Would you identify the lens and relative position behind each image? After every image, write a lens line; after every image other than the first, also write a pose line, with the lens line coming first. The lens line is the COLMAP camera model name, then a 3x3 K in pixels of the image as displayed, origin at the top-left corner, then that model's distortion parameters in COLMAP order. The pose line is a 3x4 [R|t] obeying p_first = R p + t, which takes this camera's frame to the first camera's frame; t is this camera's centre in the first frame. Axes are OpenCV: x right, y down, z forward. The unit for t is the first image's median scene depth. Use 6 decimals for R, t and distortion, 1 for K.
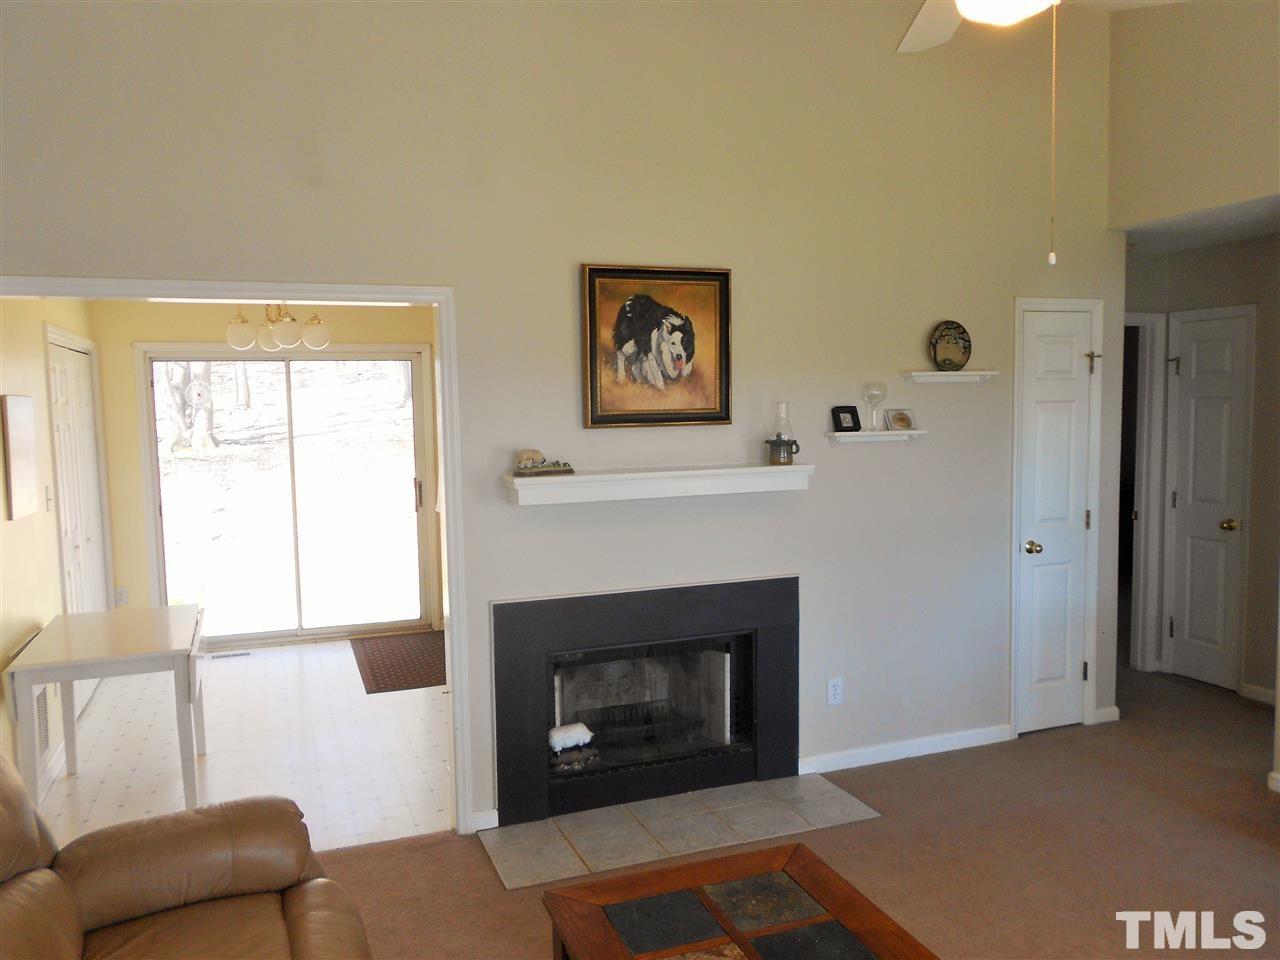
lens RADIAL K [[1000.2, 0, 642.4], [0, 1000.2, 487.6], [0, 0, 1]] dist [0.010774, -0.004562]
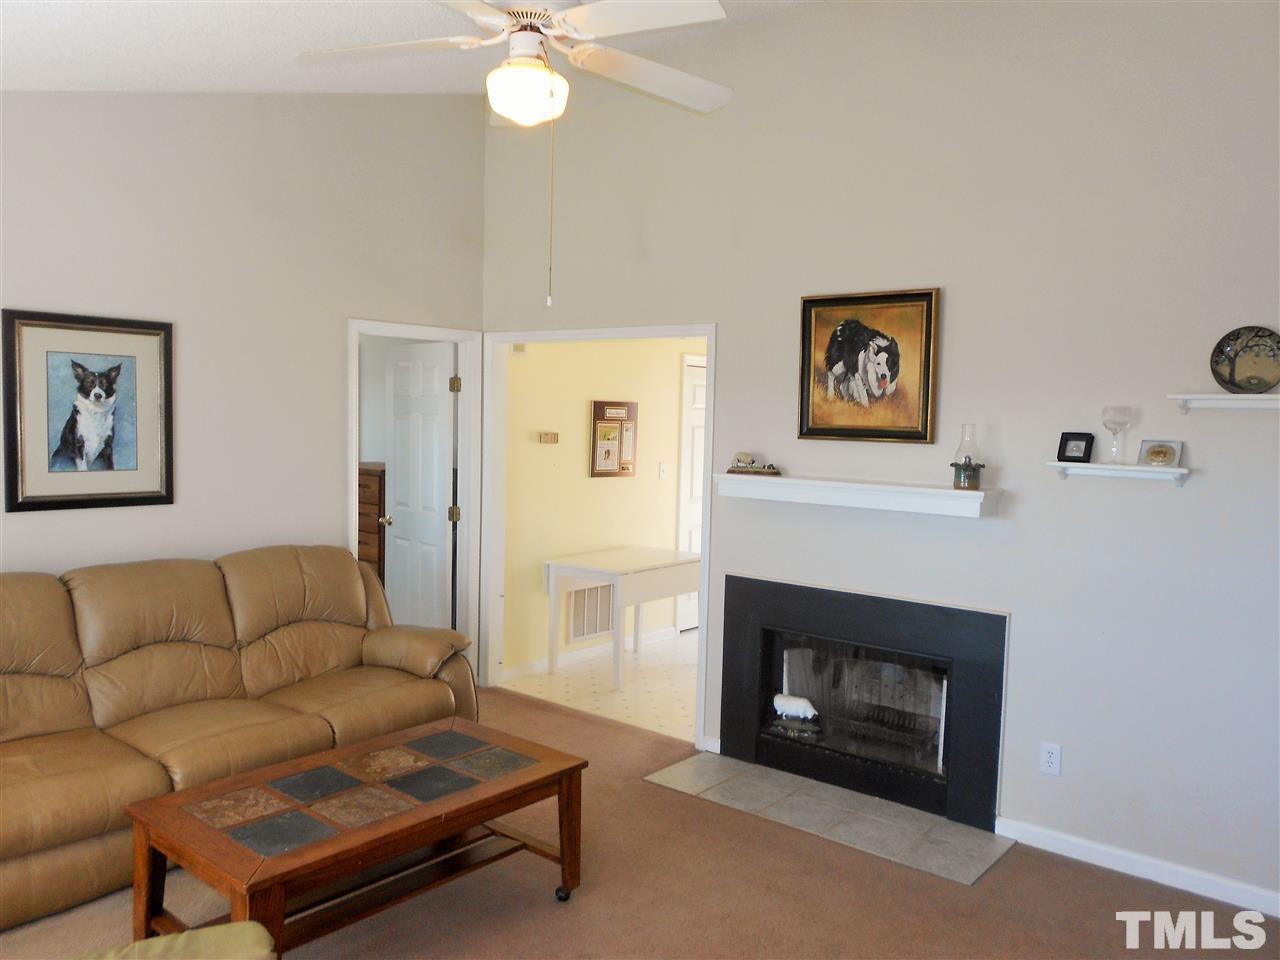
lens RADIAL K [[1000.2, 0, 641.9], [0, 1000.2, 477.6], [0, 0, 1]] dist [0.010774, -0.004562]
pose [[0.482401, 0.086978, -0.871622, 0.840269], [-0.105462, 0.993587, 0.040781, -0.041478], [0.869579, 0.072250, 0.488480, 0.275400]]
